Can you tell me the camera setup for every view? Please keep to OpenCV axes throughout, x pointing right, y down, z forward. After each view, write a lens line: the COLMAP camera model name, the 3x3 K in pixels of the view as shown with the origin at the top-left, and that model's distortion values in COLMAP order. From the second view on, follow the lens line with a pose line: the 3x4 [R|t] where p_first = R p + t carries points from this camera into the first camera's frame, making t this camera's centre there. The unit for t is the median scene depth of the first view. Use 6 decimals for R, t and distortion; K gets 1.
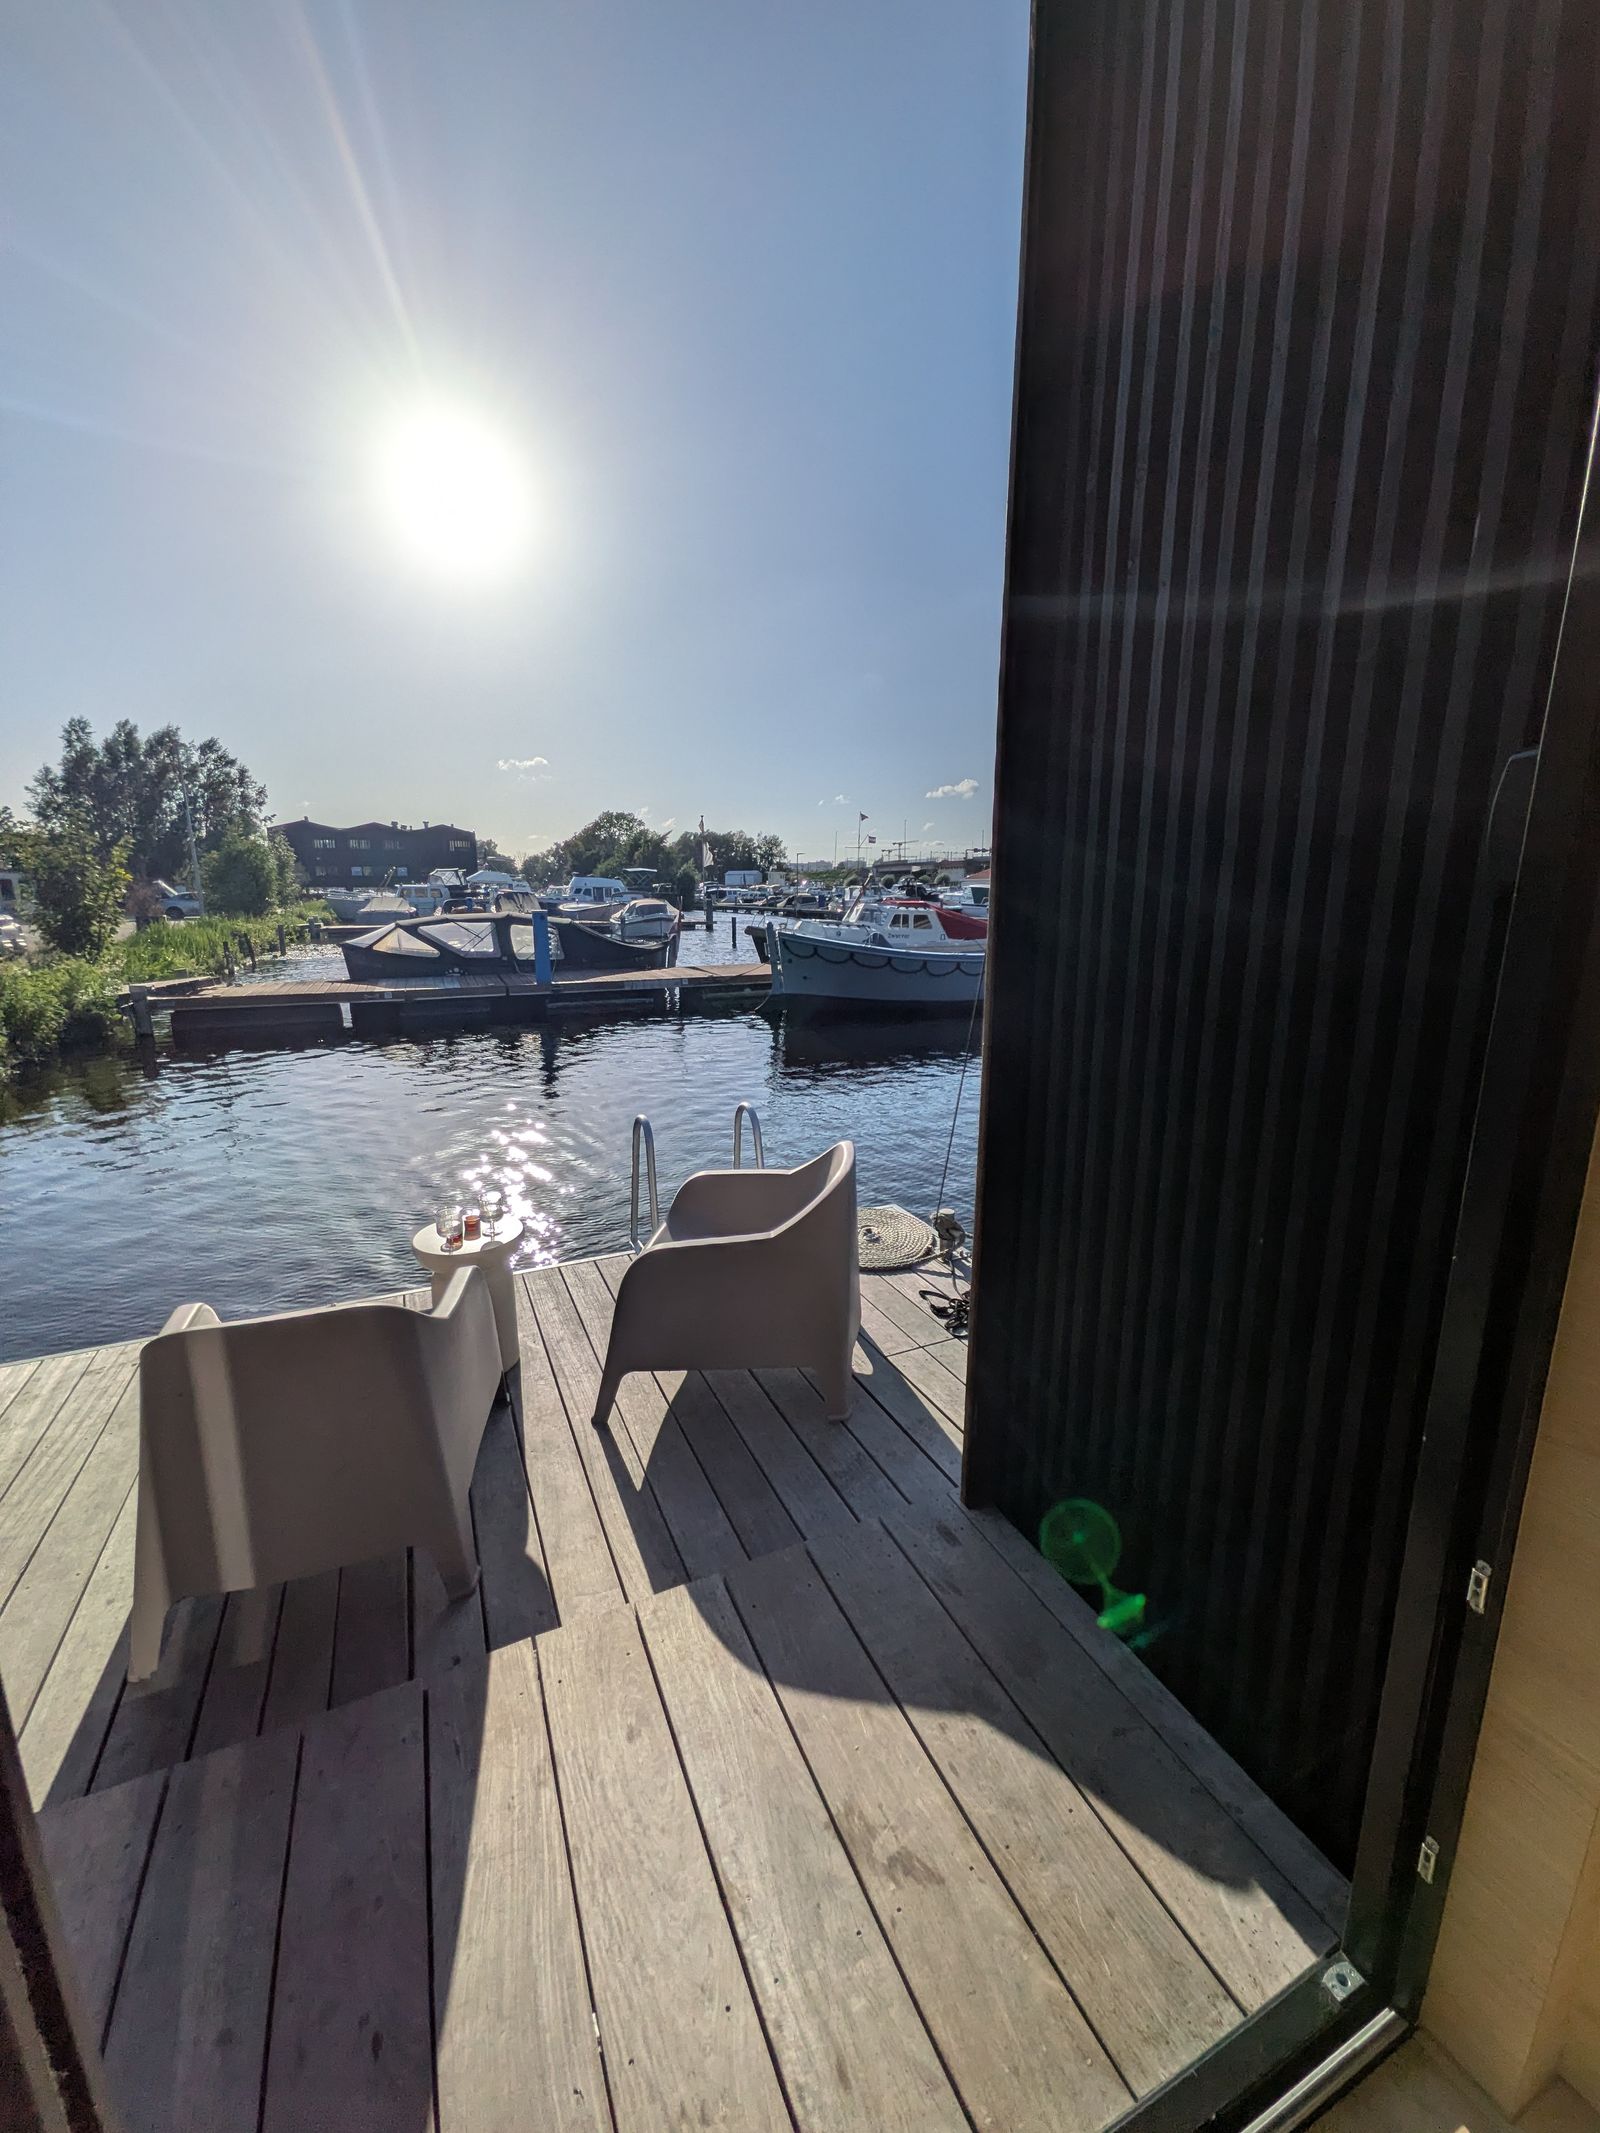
lens RADIAL K [[844.6, 0, 787.1], [0, 844.6, 1064.9], [0, 0, 1]] dist [0.024948, -0.004572]
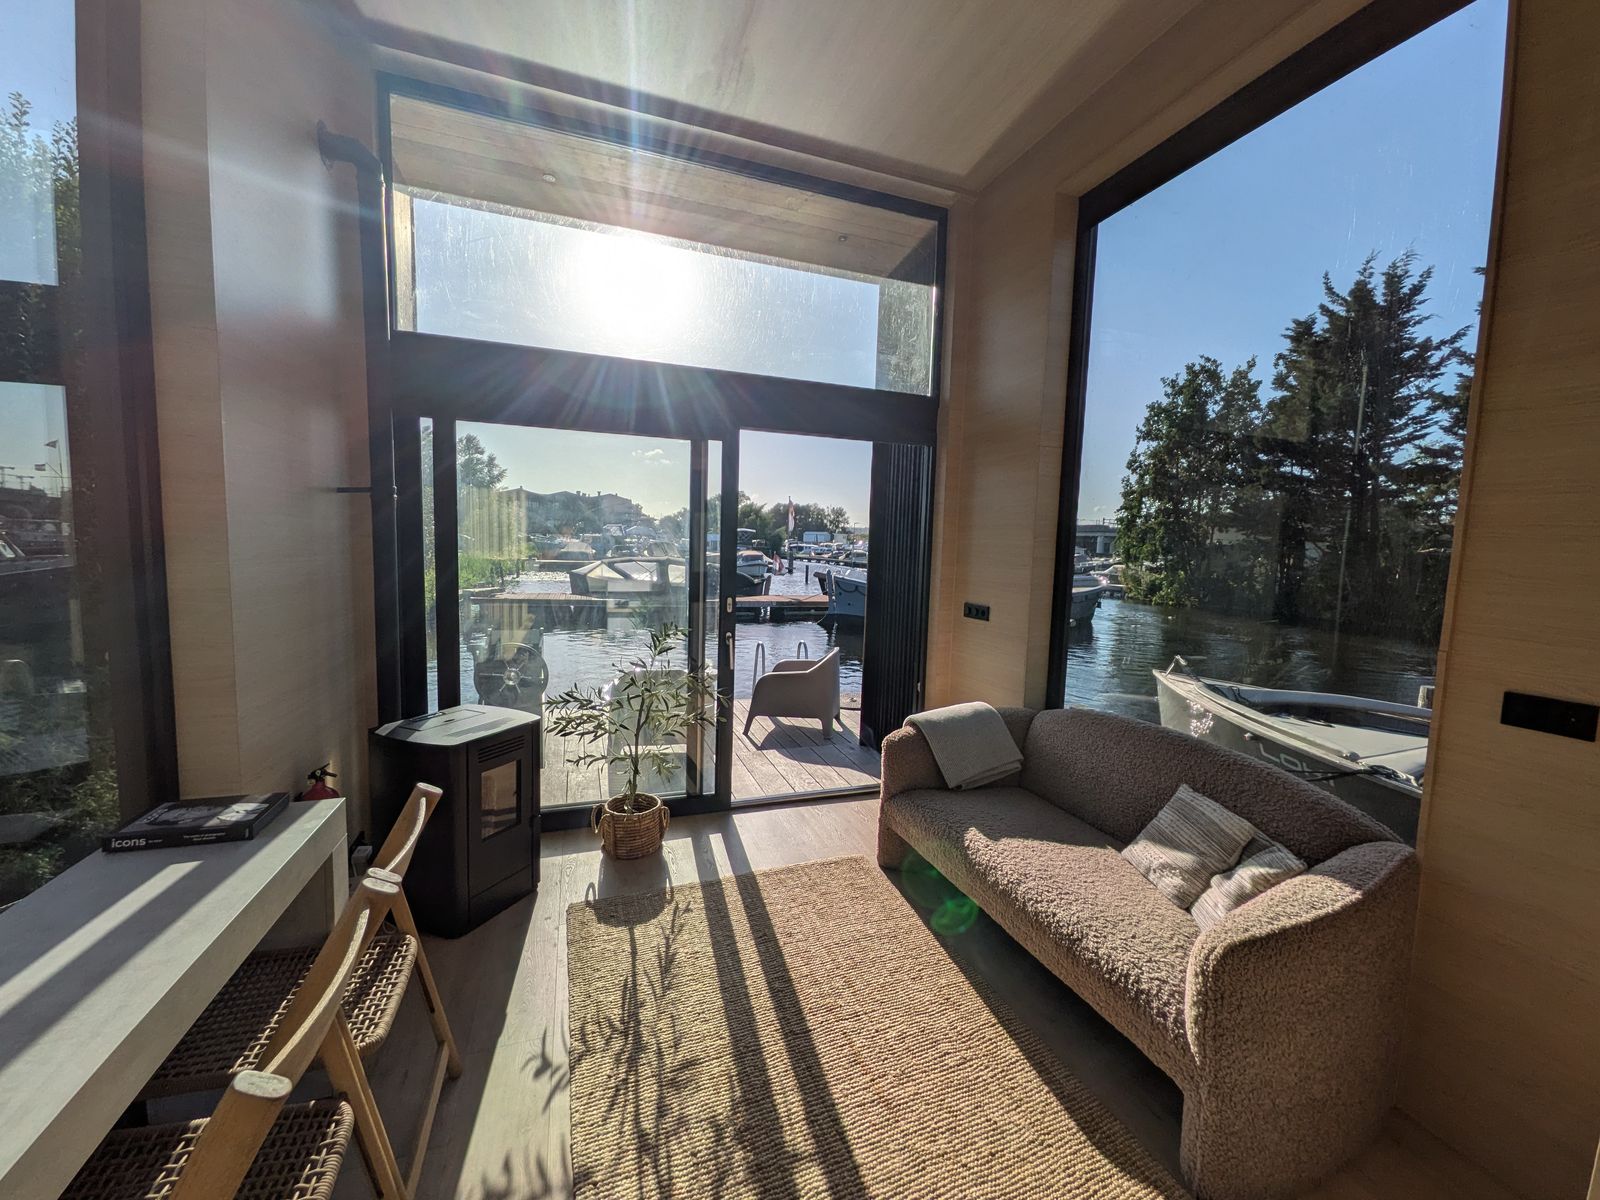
lens RADIAL K [[633.5, 0, 796.8], [0, 633.5, 602.6], [0, 0, 1]] dist [0.024948, -0.004572]
pose [[0.995943, 0.045103, -0.077864, 0.009015], [-0.053671, 0.992289, -0.111718, 0.016963], [0.072225, 0.115444, 0.990685, -0.103000]]
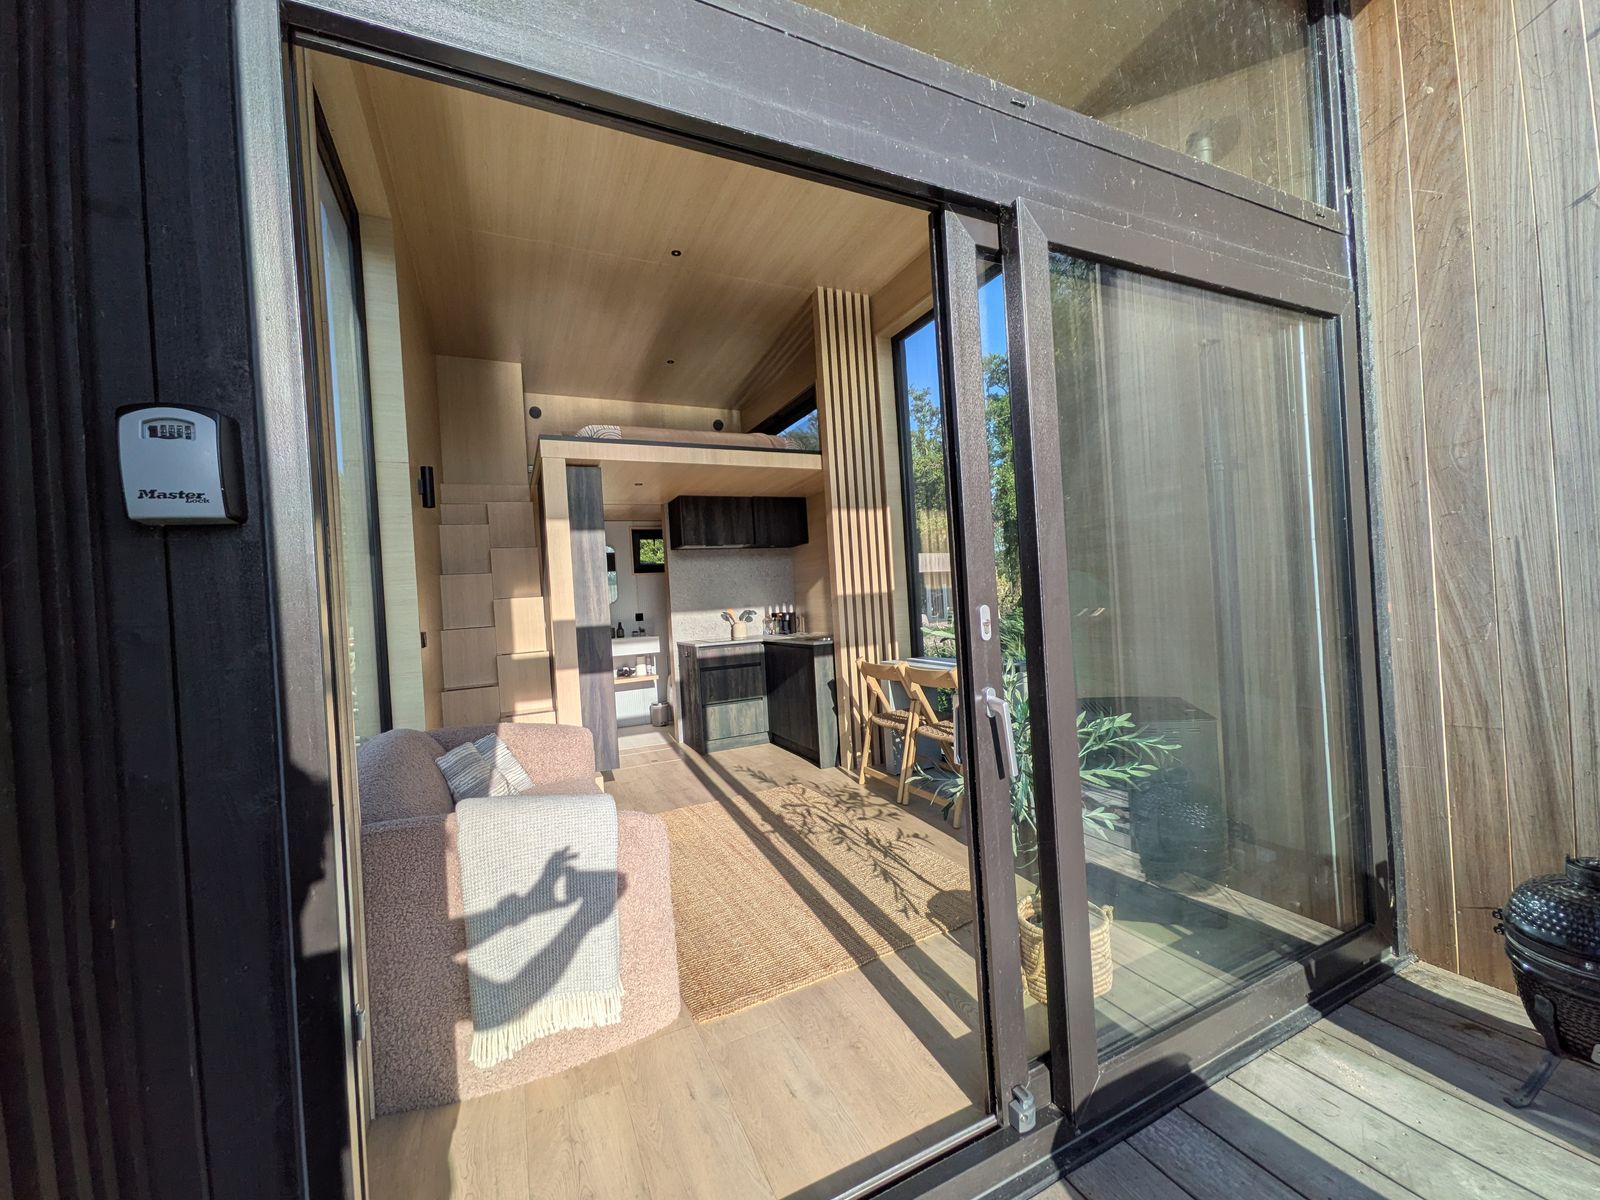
lens RADIAL K [[633.5, 0, 804.9], [0, 633.5, 601.3], [0, 0, 1]] dist [0.024948, -0.004572]
pose [[-0.996381, 0.076329, -0.037414, 0.002325], [0.067058, 0.976275, 0.205889, -0.007650], [0.052241, 0.202635, -0.977860, 0.056929]]
